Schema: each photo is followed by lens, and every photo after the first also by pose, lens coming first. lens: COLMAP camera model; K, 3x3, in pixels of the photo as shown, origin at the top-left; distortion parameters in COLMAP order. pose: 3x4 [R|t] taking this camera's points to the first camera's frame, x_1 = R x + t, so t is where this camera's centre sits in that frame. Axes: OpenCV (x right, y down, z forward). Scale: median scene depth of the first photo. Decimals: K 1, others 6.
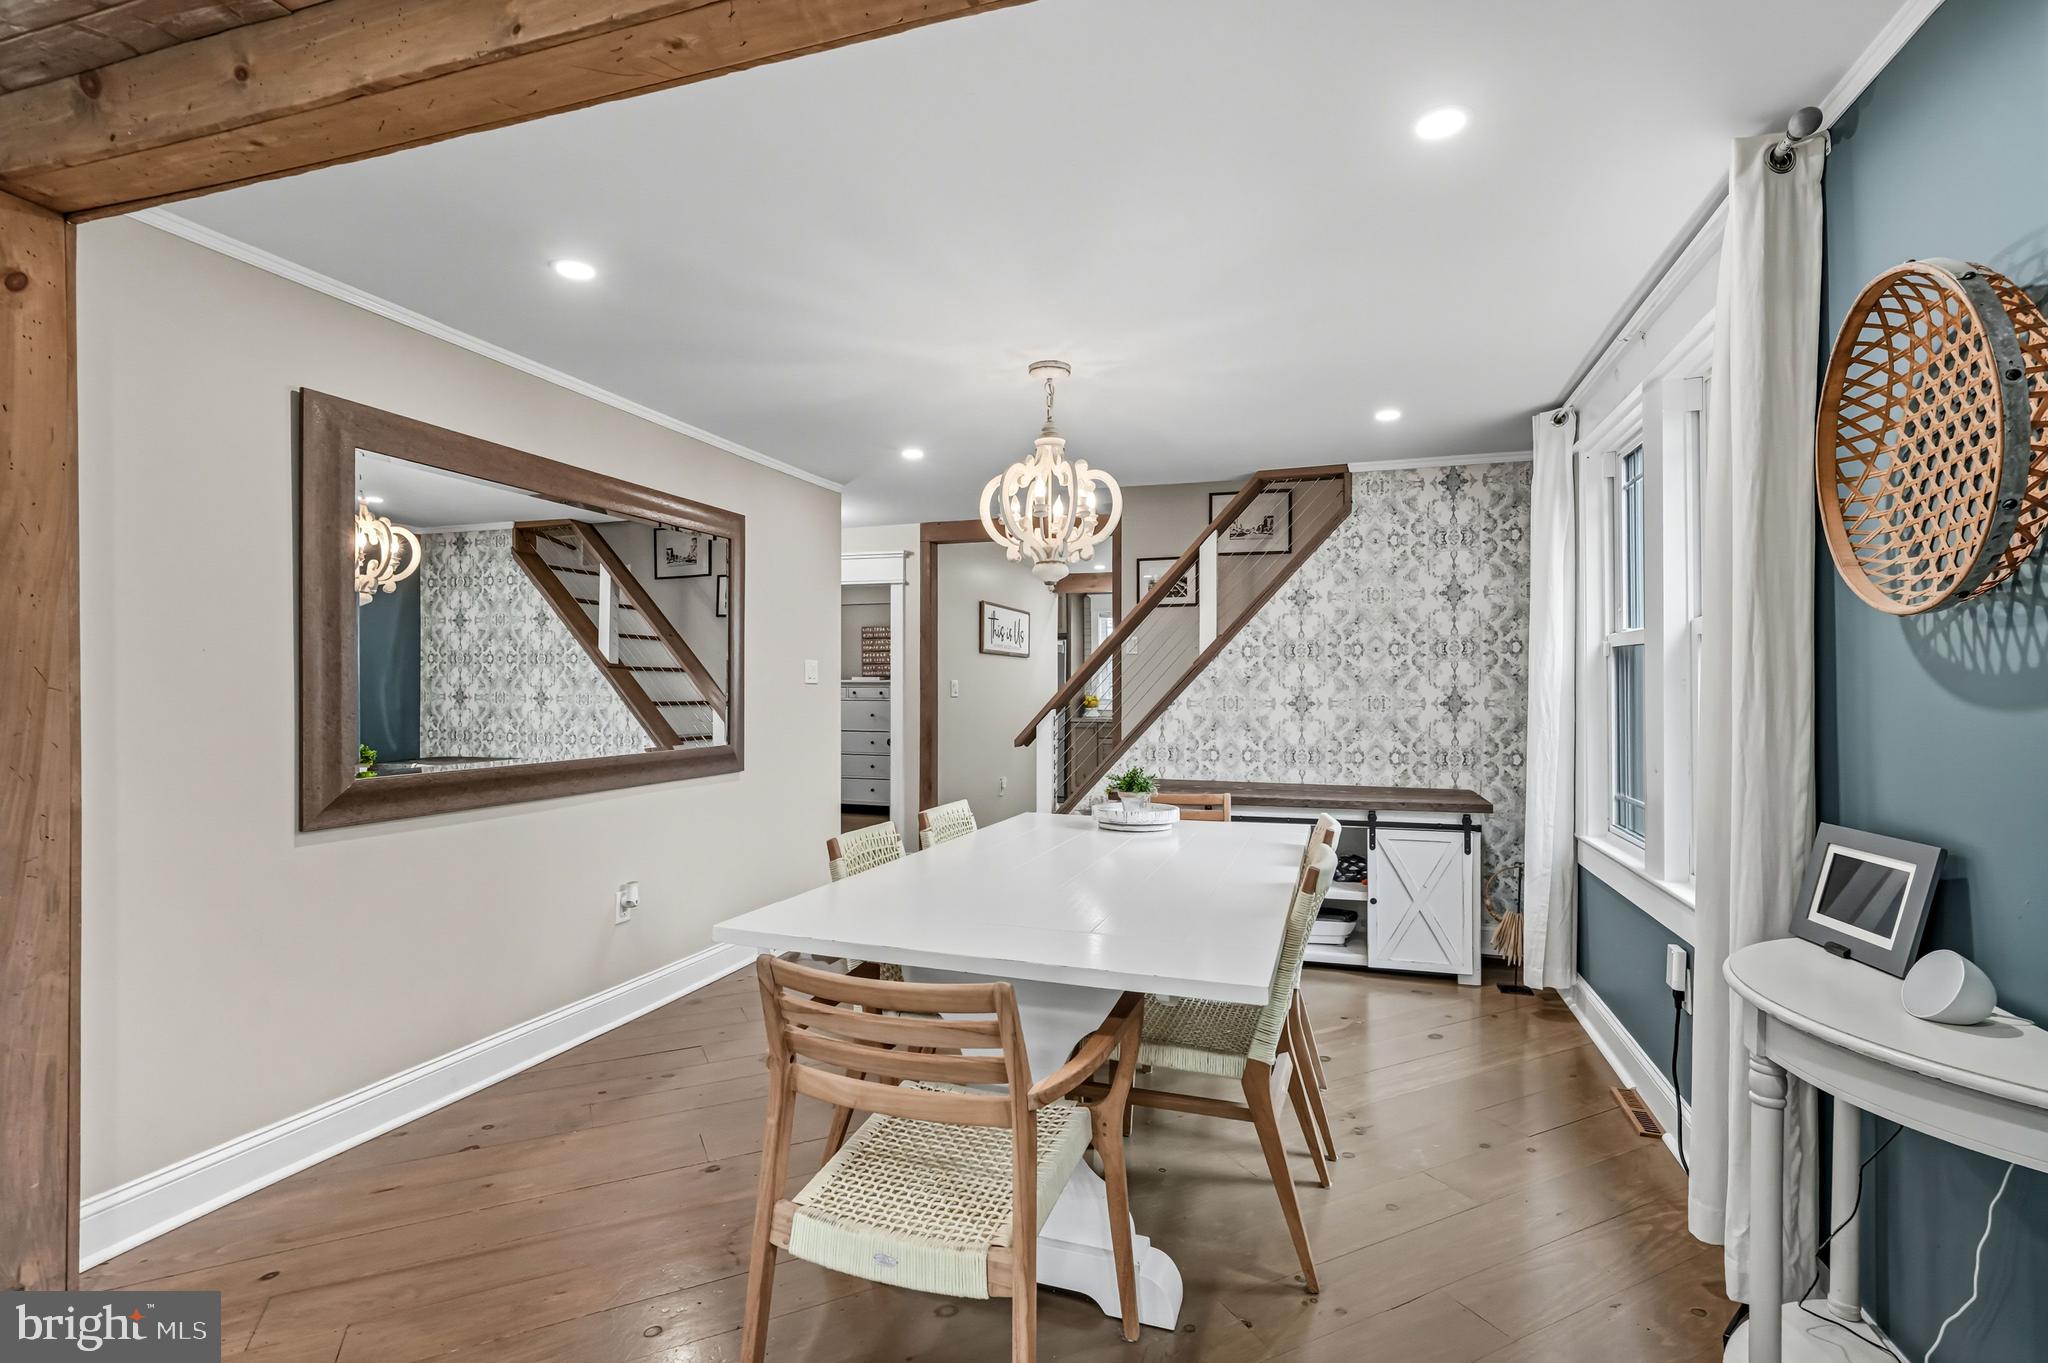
lens RADIAL K [[952.7, 0, 1035.4], [0, 952.7, 683.3], [0, 0, 1]] dist [0.012749, 0.000073]
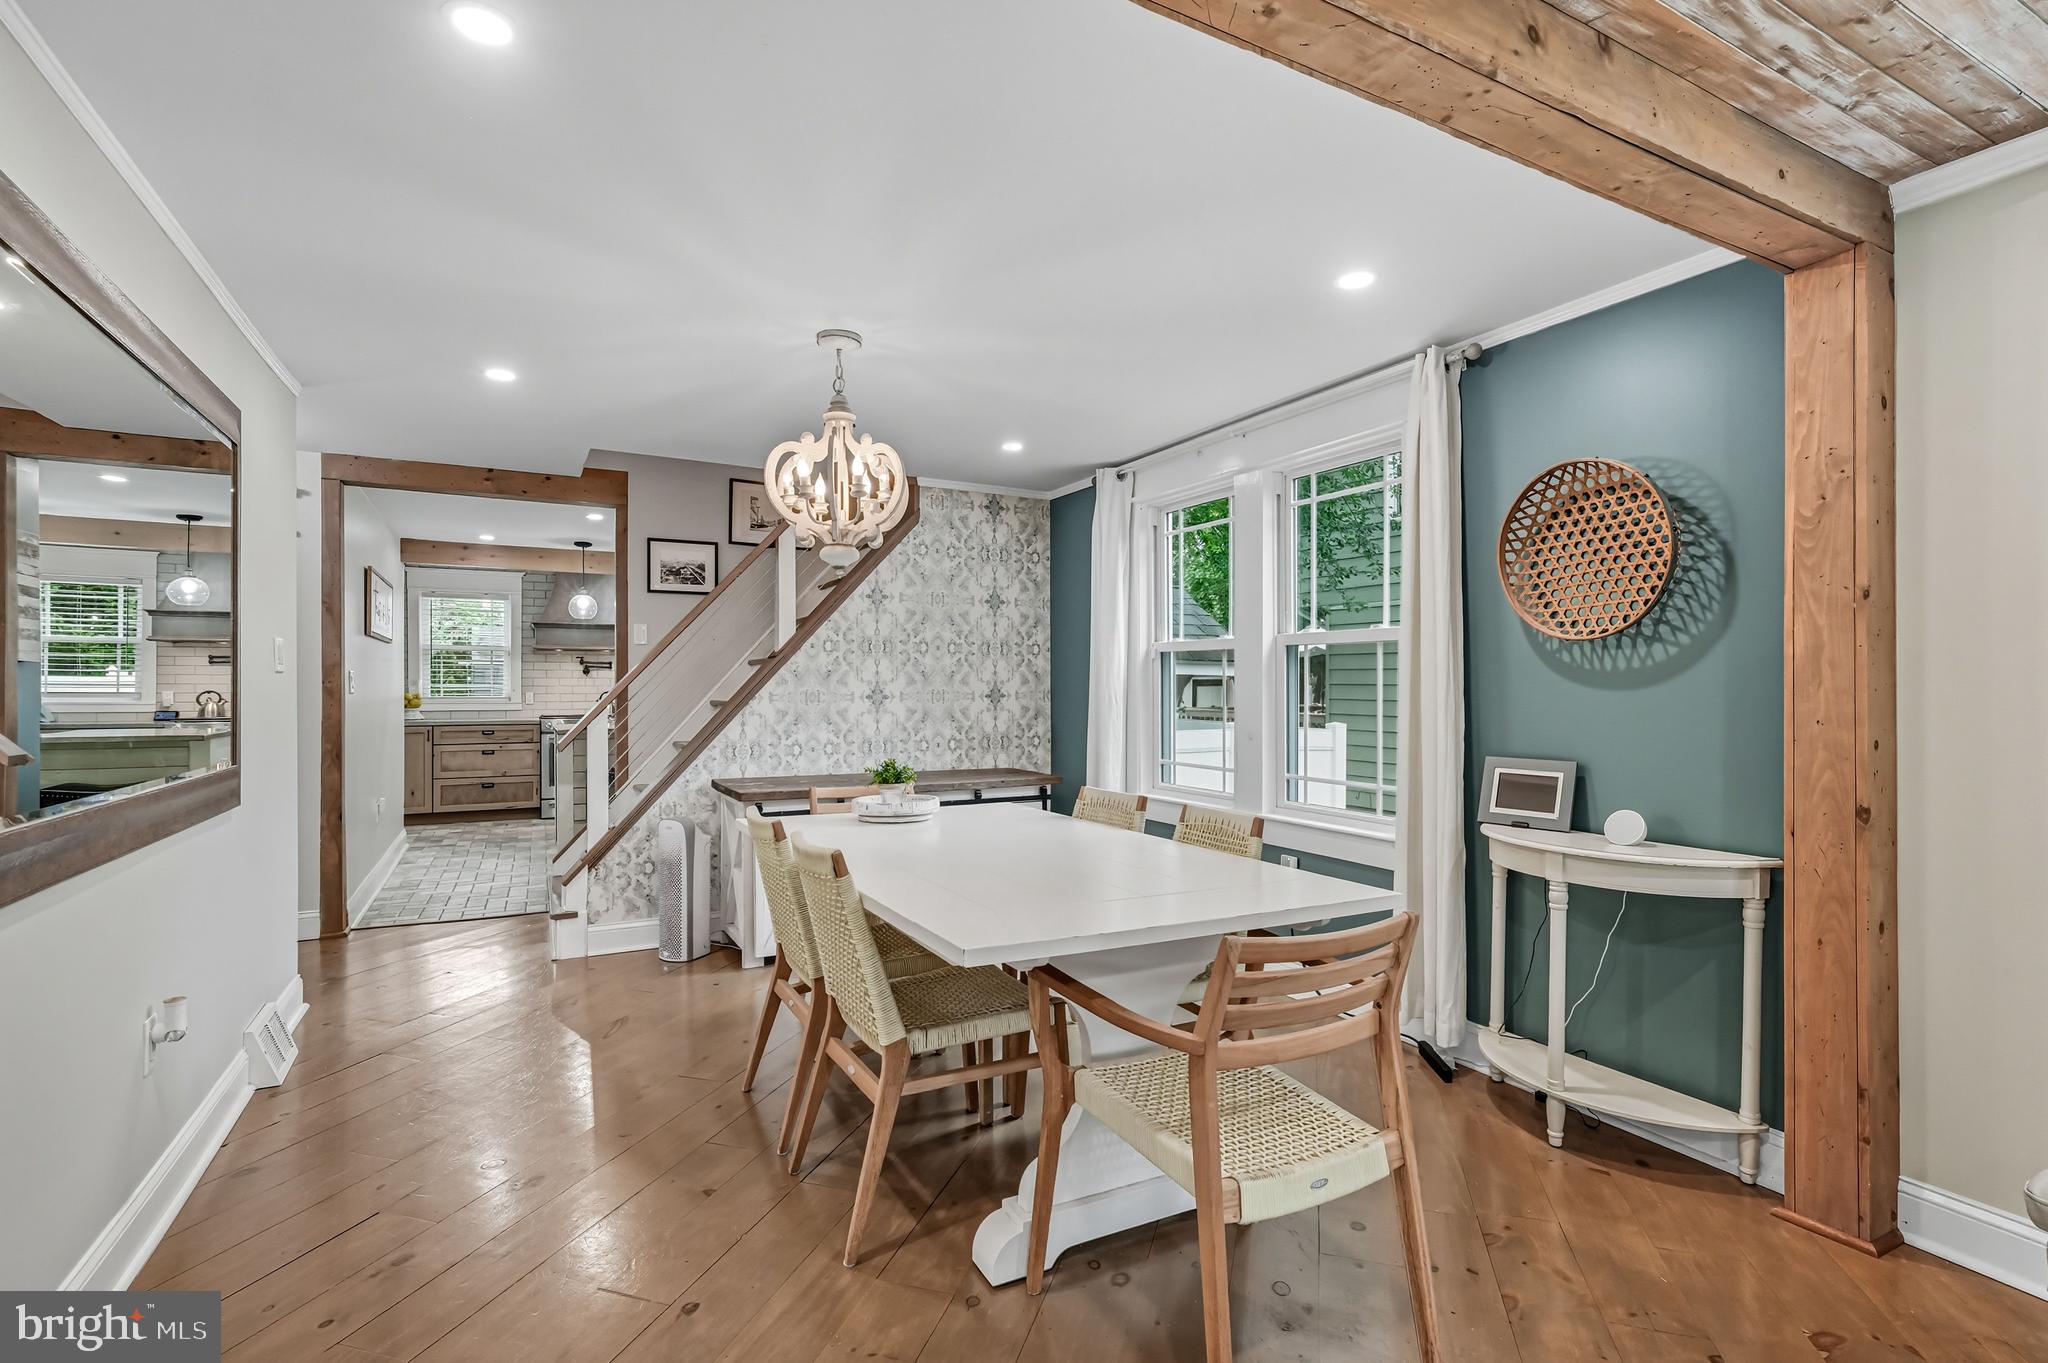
lens RADIAL K [[952.7, 0, 1036.4], [0, 952.7, 689.3], [0, 0, 1]] dist [0.012749, 0.000073]
pose [[0.691699, -0.001530, 0.722185, -0.367890], [-0.004493, 0.999969, 0.006421, 0.005497], [-0.722172, -0.007686, 0.691671, 0.143557]]
